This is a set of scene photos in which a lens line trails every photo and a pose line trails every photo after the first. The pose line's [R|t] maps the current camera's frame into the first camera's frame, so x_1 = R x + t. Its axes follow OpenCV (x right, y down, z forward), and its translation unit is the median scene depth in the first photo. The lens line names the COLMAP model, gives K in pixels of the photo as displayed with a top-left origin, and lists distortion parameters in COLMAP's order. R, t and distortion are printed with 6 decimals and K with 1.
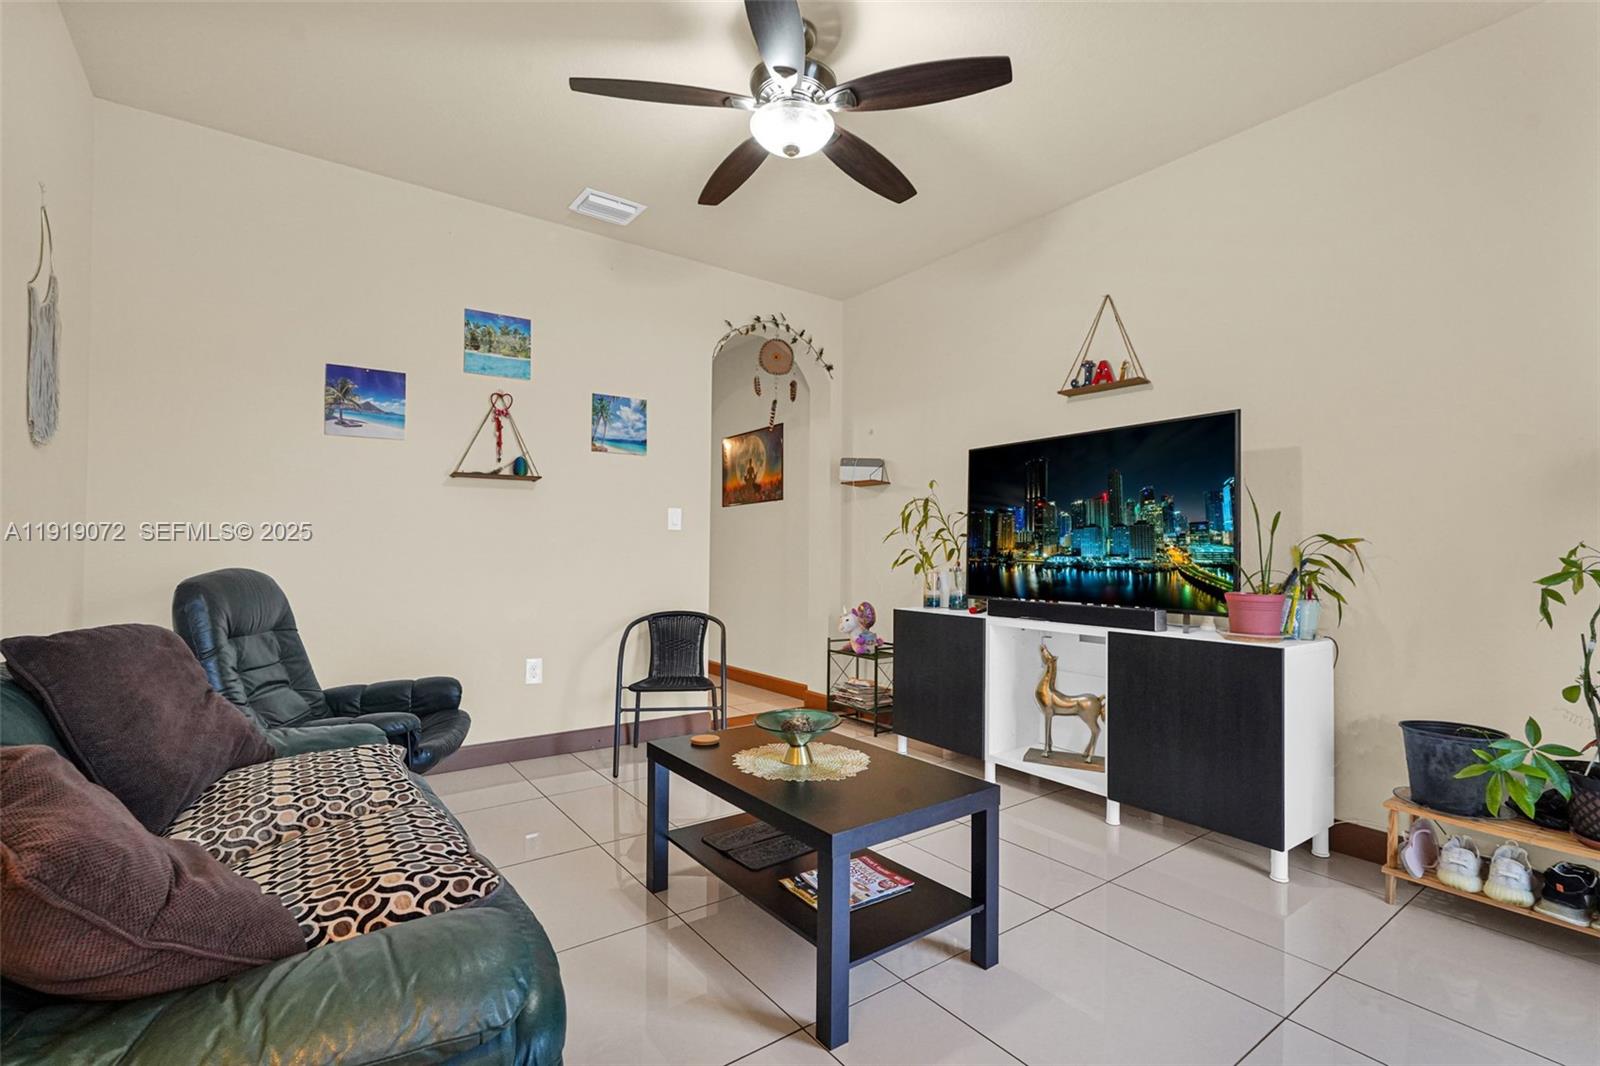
lens RADIAL K [[722.8, 0, 796.4], [0, 722.8, 533.2], [0, 0, 1]] dist [-0.008014, 0.006163]
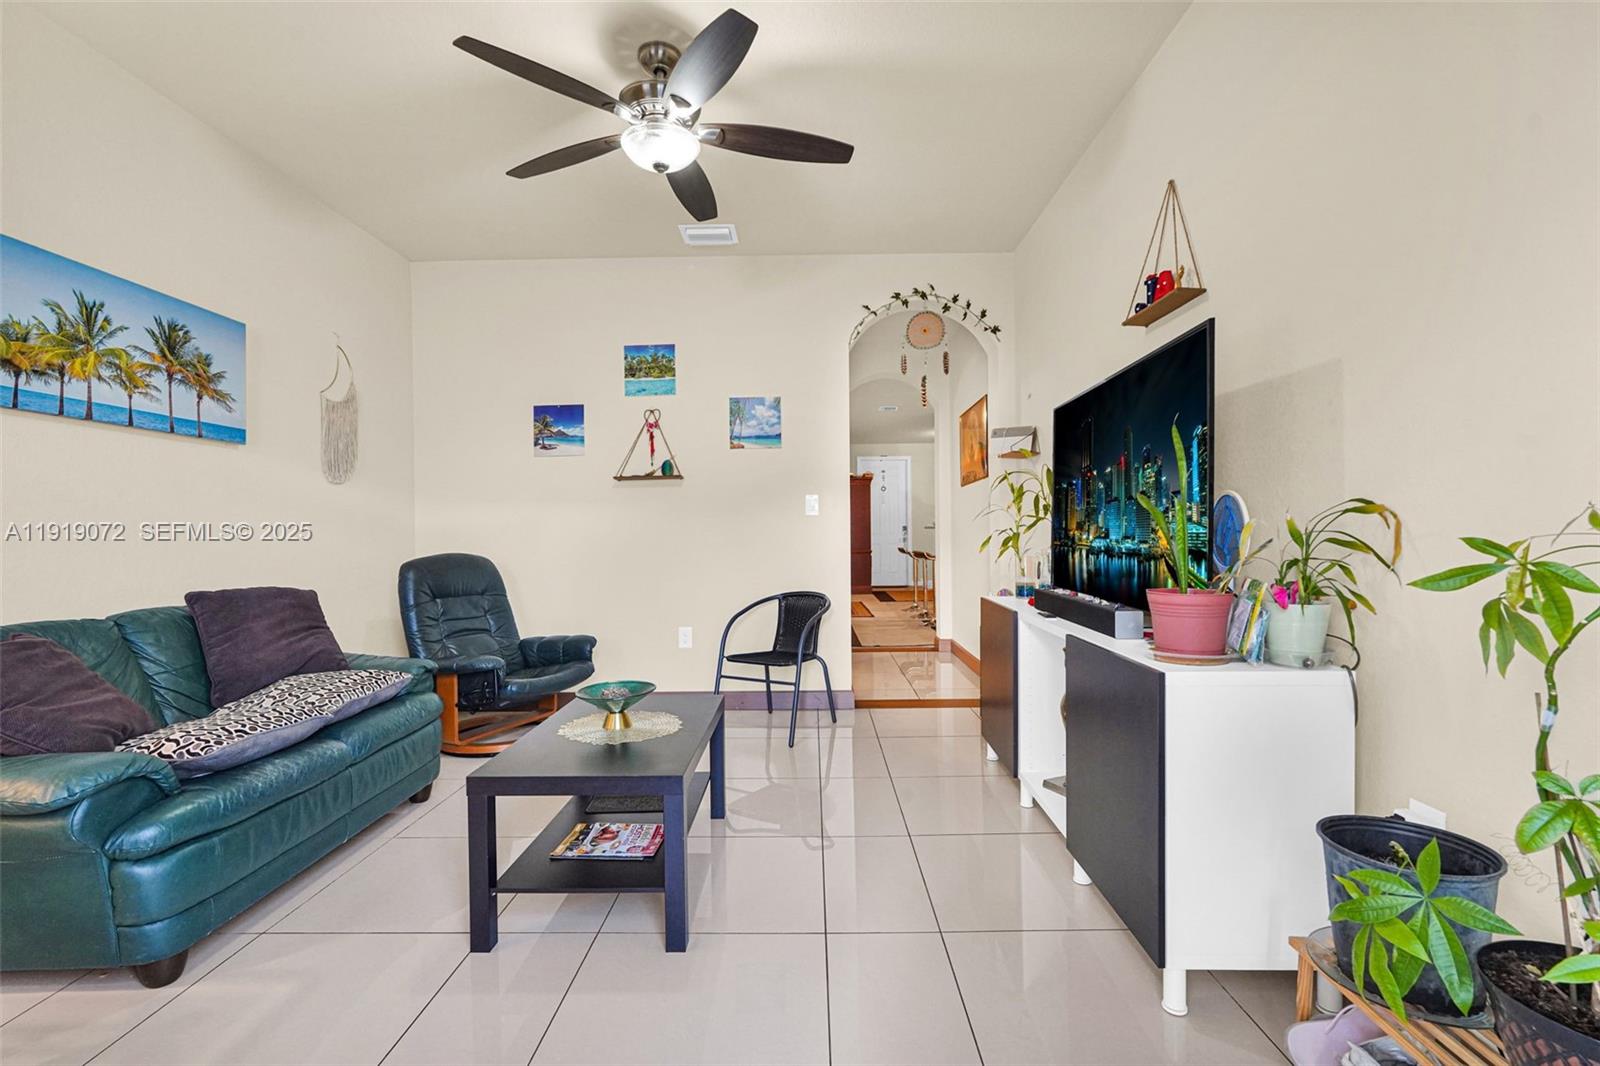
lens RADIAL K [[722.8, 0, 791.1], [0, 722.8, 535.8], [0, 0, 1]] dist [-0.008014, 0.006163]
pose [[0.800750, -0.012216, -0.598874, 0.510857], [0.032186, 0.999225, 0.022654, 0.000222], [0.598133, -0.037415, 0.800523, 0.152272]]
